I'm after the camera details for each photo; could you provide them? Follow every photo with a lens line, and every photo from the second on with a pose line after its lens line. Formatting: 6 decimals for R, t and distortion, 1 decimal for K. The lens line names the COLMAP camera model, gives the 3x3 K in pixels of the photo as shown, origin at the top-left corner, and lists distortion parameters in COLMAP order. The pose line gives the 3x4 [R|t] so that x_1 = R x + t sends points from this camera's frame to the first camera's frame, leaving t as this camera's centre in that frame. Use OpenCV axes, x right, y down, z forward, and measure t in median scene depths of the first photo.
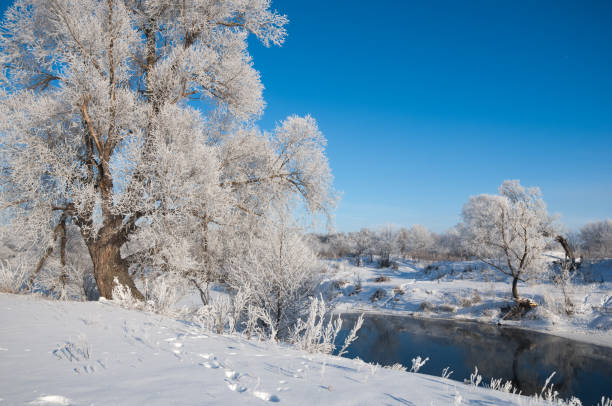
lens RADIAL K [[489.5, 0, 306.0], [0, 489.5, 203.0], [0, 0, 1]] dist [-0.166442, 0.153490]
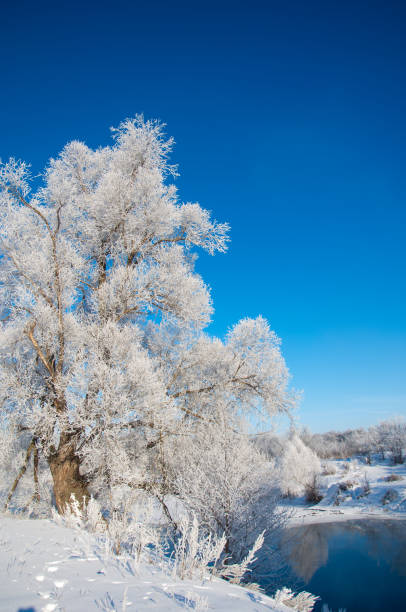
lens RADIAL K [[489.5, 0, 203.0], [0, 489.5, 306.0], [0, 0, 1]] dist [-0.166442, 0.153490]
pose [[0.969265, -0.124415, -0.212243, 0.108898], [0.078870, 0.974310, -0.210949, 0.000404], [0.233036, 0.187726, 0.954177, 0.017830]]
